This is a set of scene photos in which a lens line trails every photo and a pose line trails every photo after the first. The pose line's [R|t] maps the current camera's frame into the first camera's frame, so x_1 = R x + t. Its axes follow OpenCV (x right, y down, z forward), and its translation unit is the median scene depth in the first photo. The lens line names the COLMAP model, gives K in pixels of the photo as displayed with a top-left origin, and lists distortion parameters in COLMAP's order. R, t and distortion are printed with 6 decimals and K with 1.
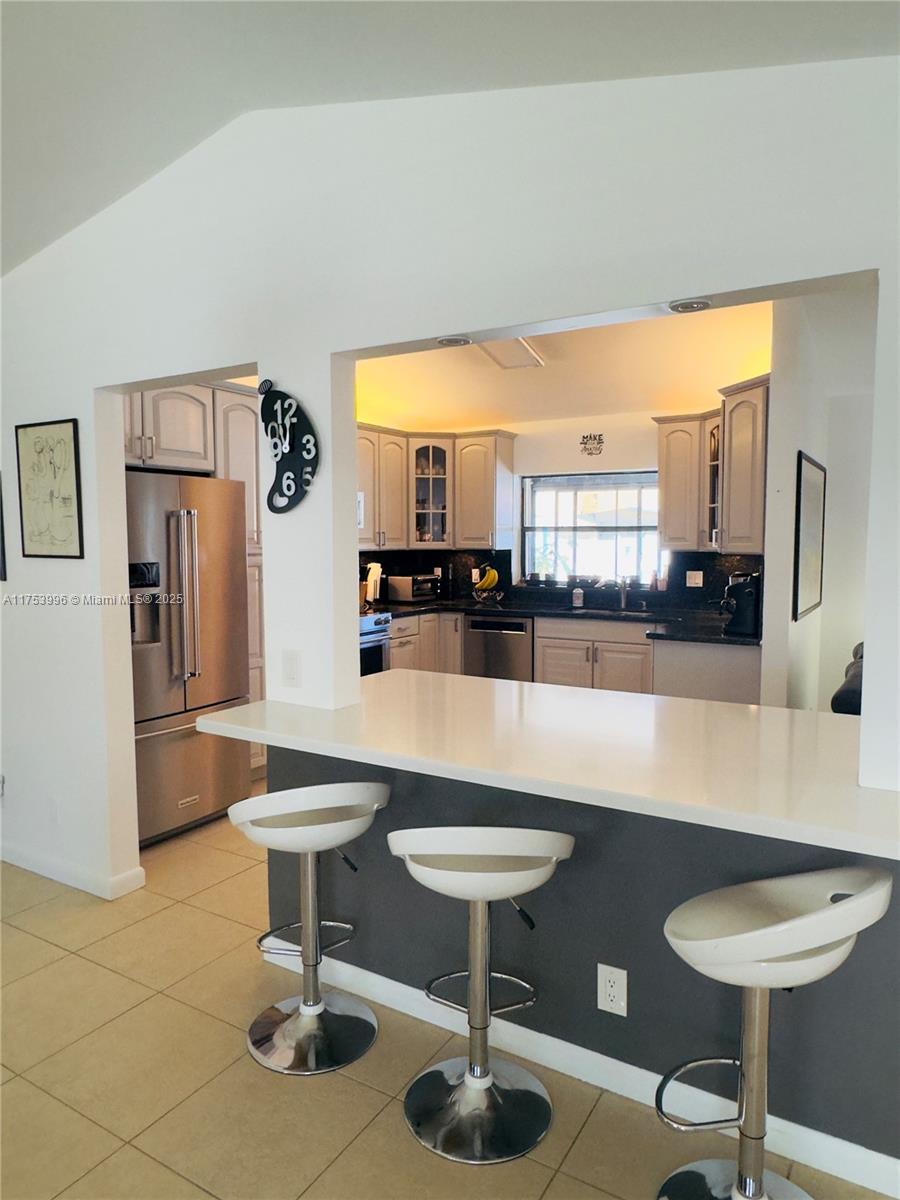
lens RADIAL K [[787.9, 0, 450.0], [0, 787.9, 600.0], [0, 0, 1]] dist [-0.008792, -0.002011]
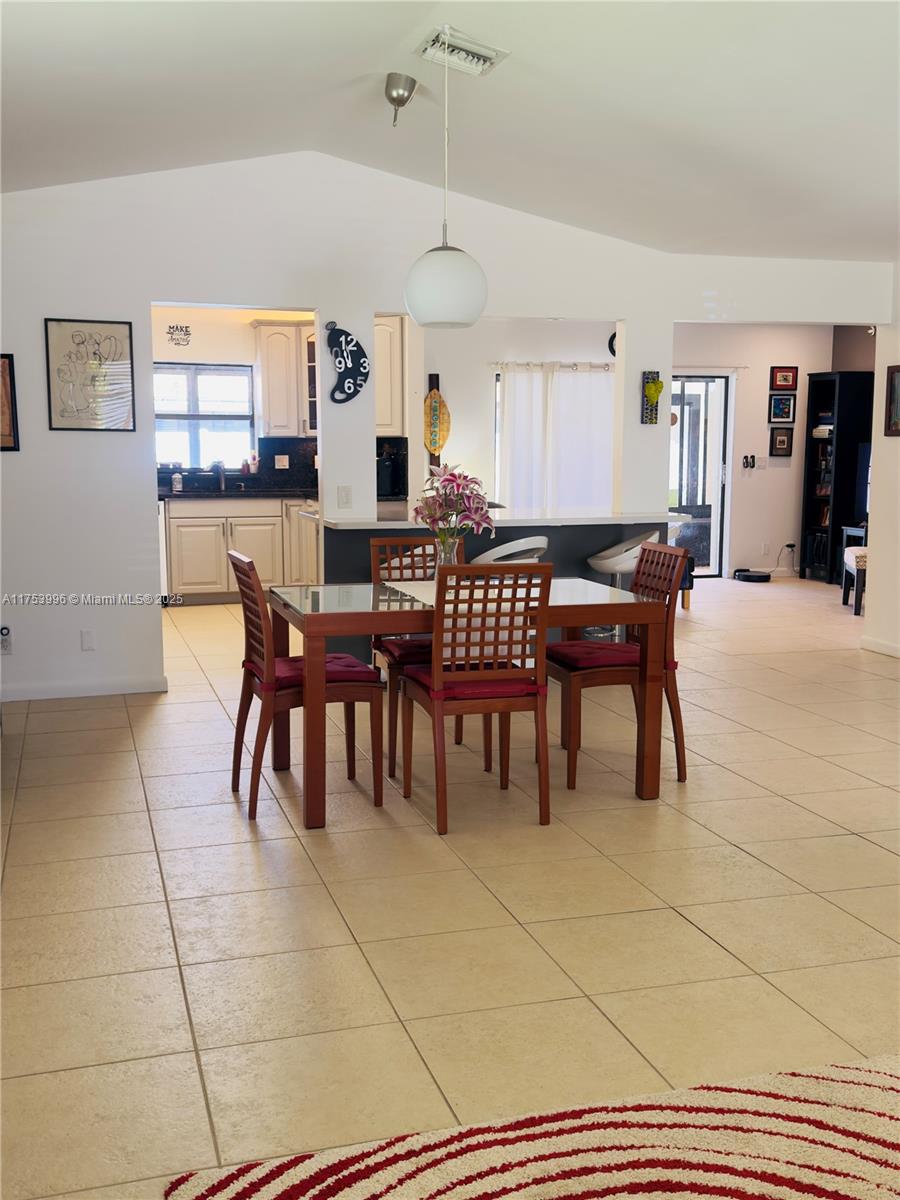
lens RADIAL K [[1243.8, 0, 450.0], [0, 1243.8, 600.0], [0, 0, 1]] dist [0.132219, -0.000769]
pose [[0.666087, -0.094012, 0.739925, -0.915217], [0.058413, 0.995553, 0.073907, 0.054981], [-0.743583, -0.006007, 0.668617, -0.422495]]
